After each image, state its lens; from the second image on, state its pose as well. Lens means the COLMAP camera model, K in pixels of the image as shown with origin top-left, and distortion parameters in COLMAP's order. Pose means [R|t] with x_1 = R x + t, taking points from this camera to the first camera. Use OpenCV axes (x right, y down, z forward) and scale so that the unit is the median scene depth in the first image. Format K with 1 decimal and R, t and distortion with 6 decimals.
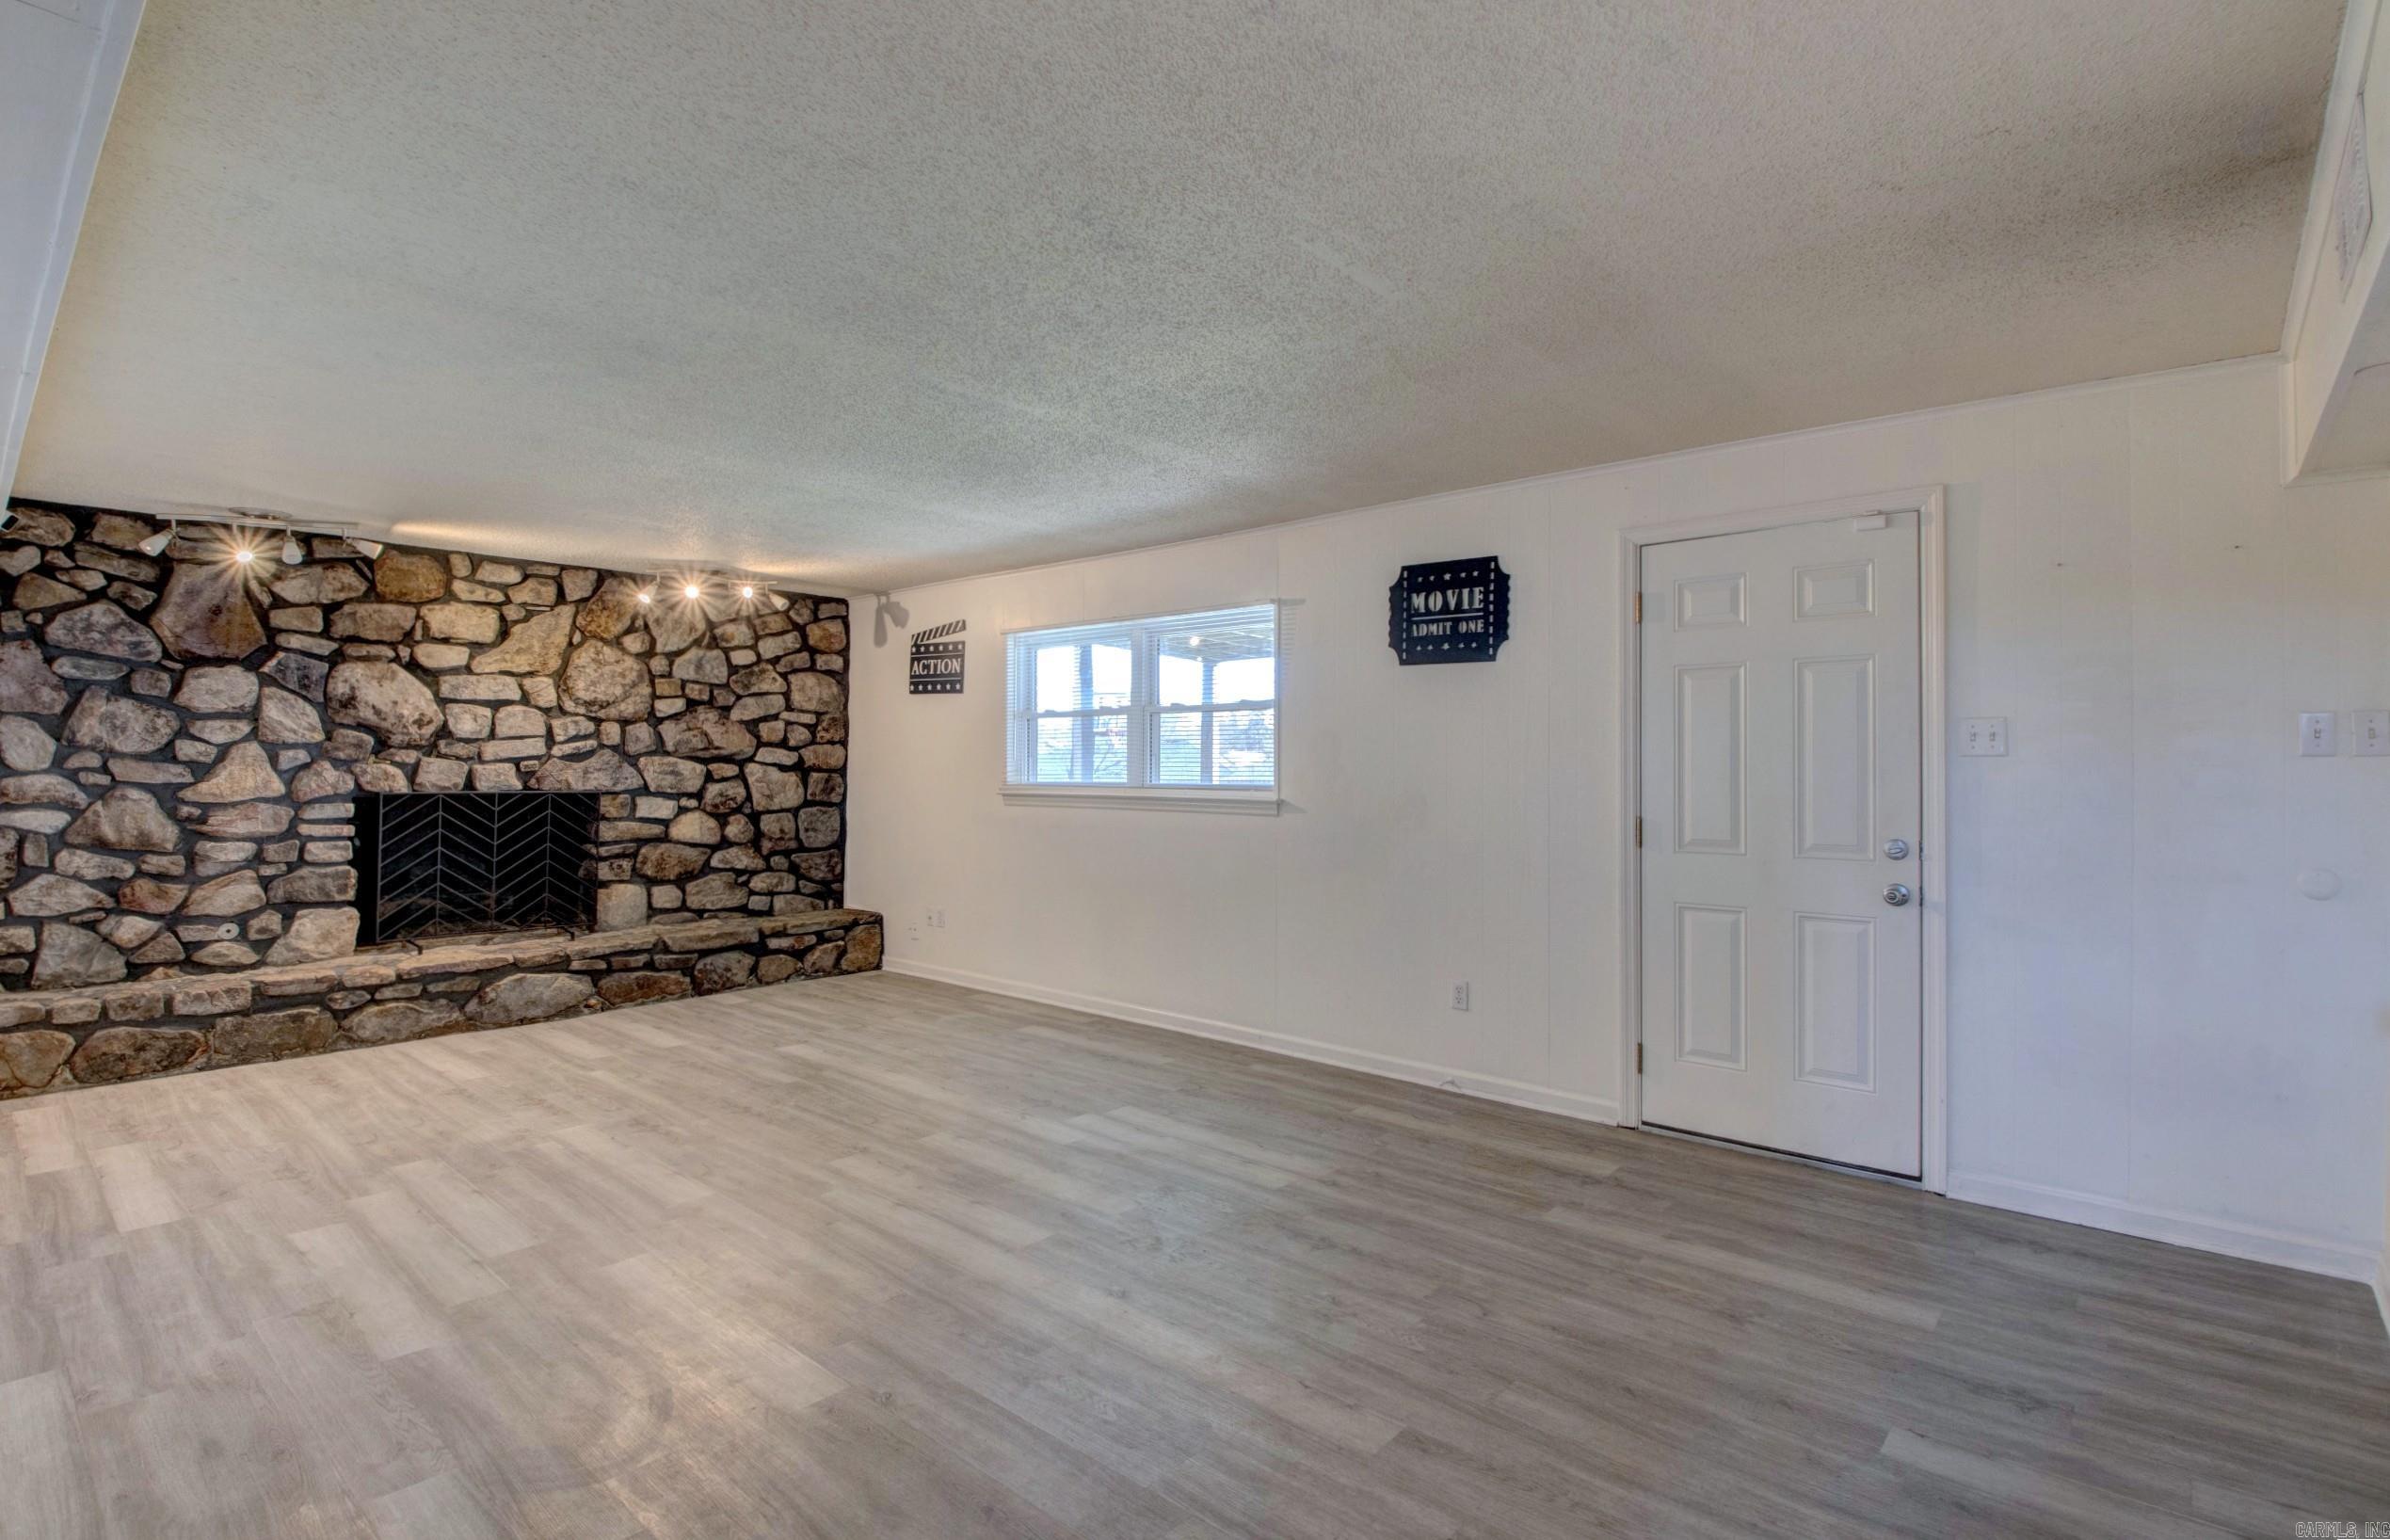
lens RADIAL K [[1125.3, 0, 1185.5], [0, 1125.3, 763.1], [0, 0, 1]] dist [0.020157, -0.031911]
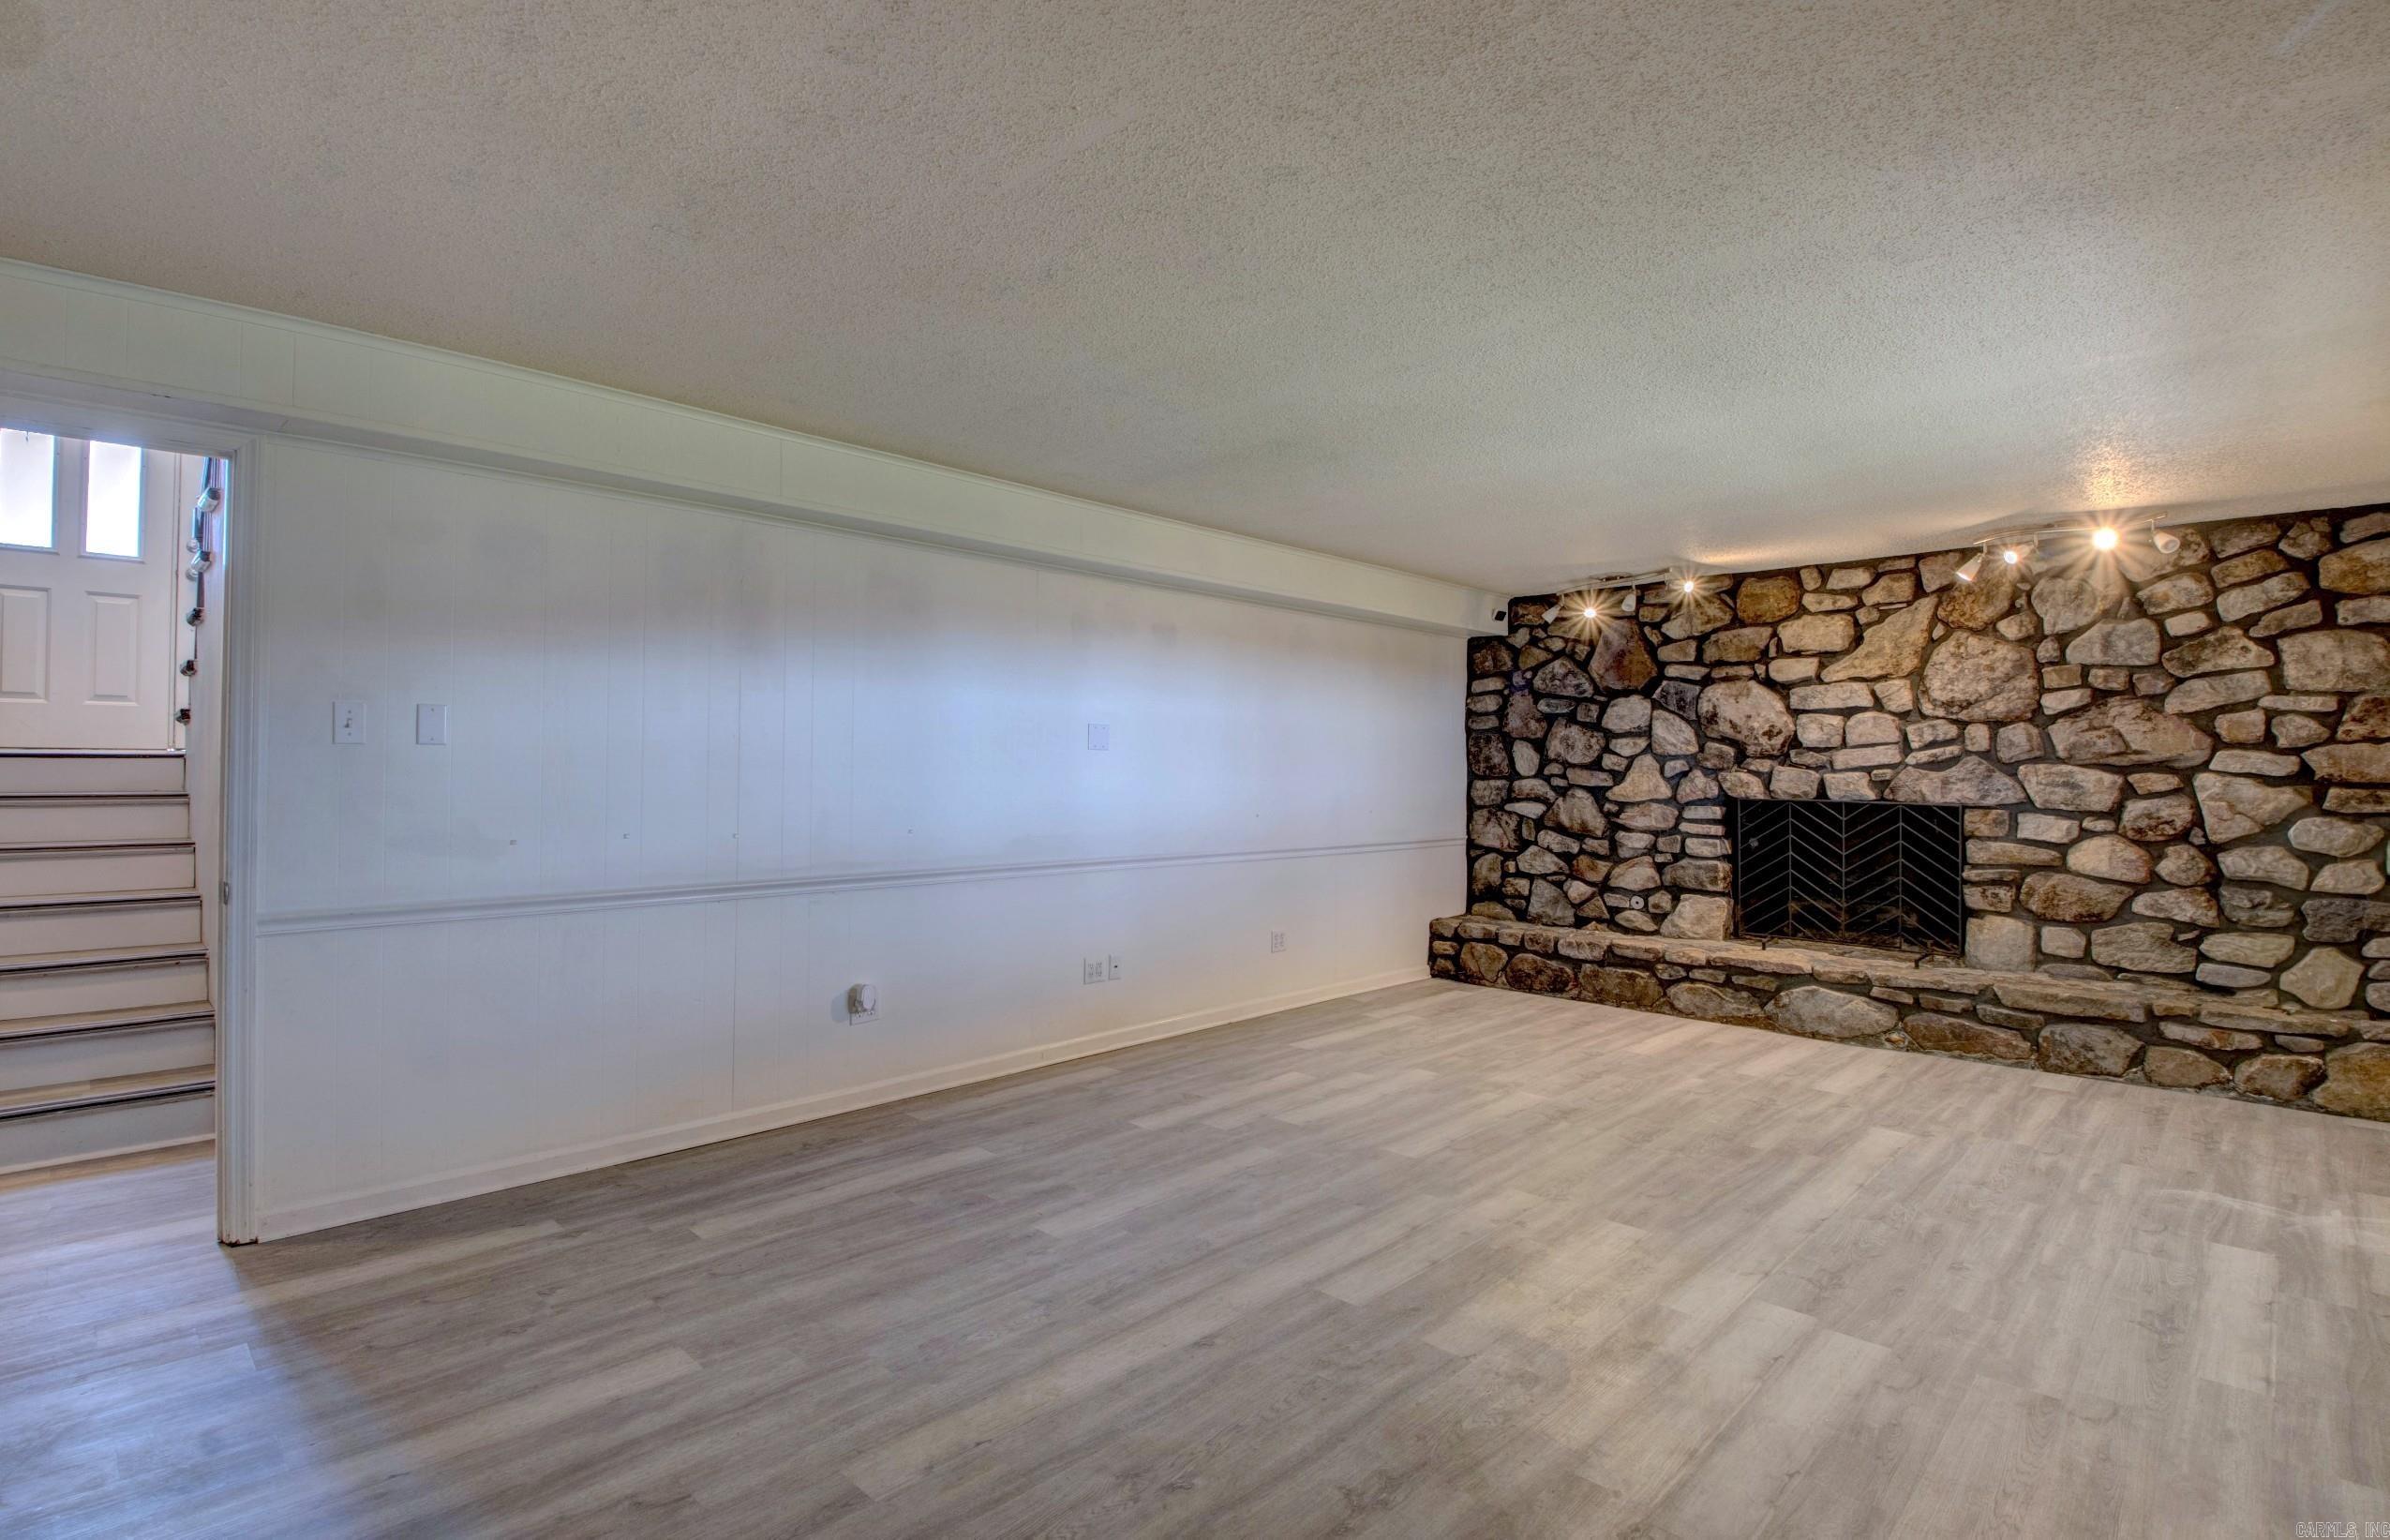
lens RADIAL K [[1125.3, 0, 1185.5], [0, 1125.3, 763.1], [0, 0, 1]] dist [0.020157, -0.031911]
pose [[-0.041662, -0.008649, -0.999094, 0.429372], [-0.004890, 0.999952, -0.008452, 0.003743], [0.999120, 0.004534, -0.041702, 0.507507]]
